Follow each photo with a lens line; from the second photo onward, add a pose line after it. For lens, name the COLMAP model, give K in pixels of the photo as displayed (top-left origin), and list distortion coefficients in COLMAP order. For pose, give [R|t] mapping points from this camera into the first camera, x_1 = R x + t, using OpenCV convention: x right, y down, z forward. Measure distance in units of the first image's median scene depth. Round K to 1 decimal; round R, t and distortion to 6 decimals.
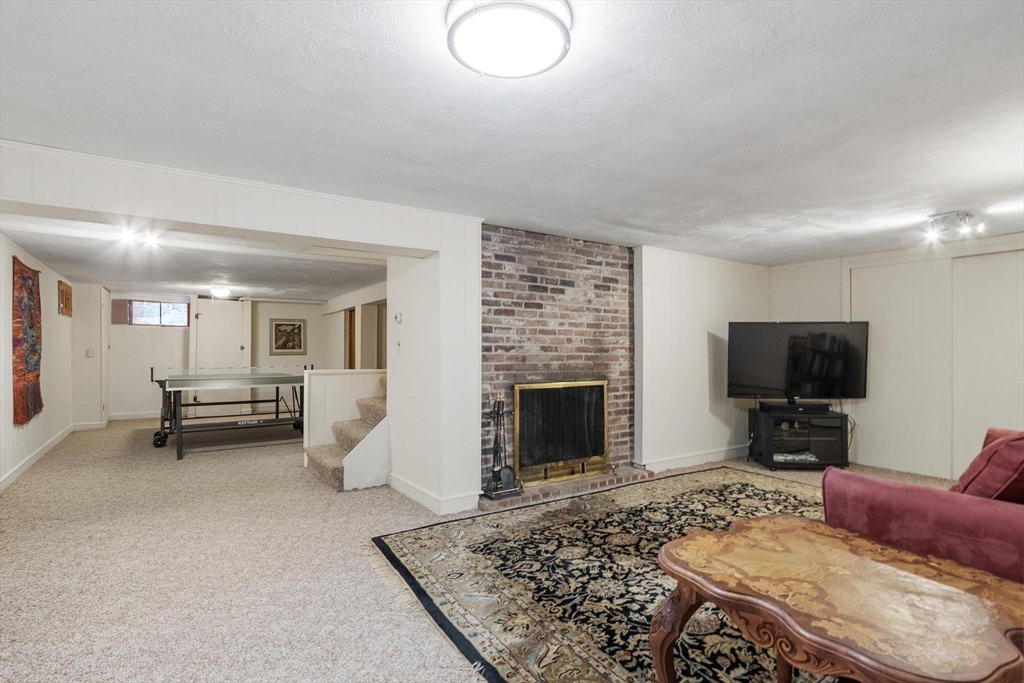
lens RADIAL K [[508.9, 0, 512.7], [0, 508.9, 345.6], [0, 0, 1]] dist [0.000573, 0.000115]
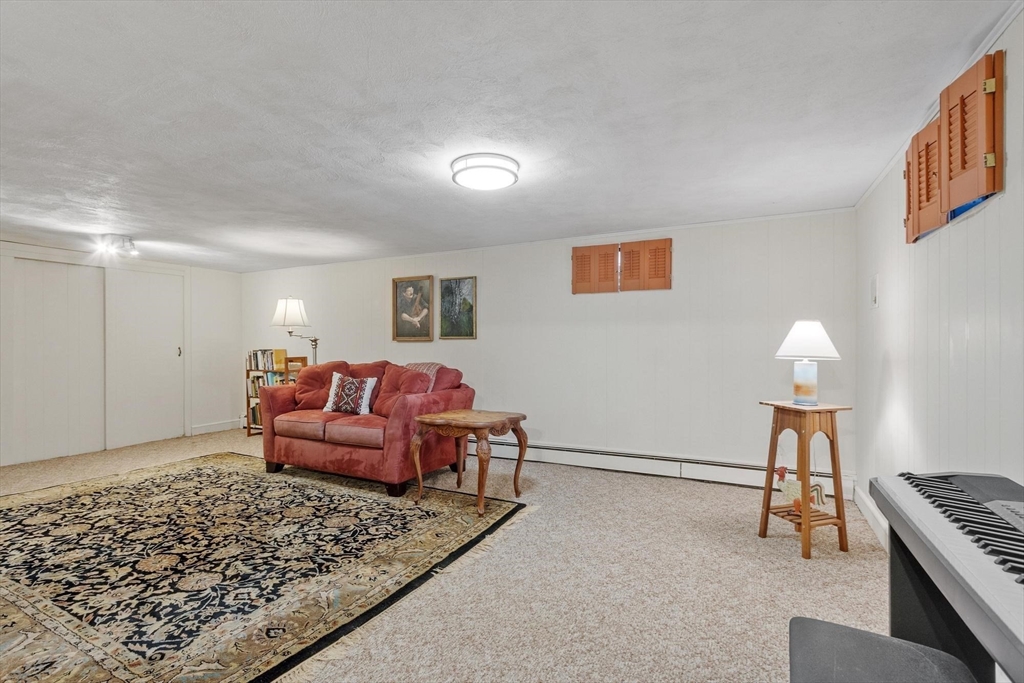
lens RADIAL K [[465.8, 0, 514.0], [0, 465.8, 343.6], [0, 0, 1]] dist [-0.001480, -0.001000]
pose [[-0.490291, -0.003459, 0.871552, -0.824038], [-0.006518, 0.999979, 0.000302, 0.006310], [-0.871535, -0.005532, -0.490303, 0.931085]]
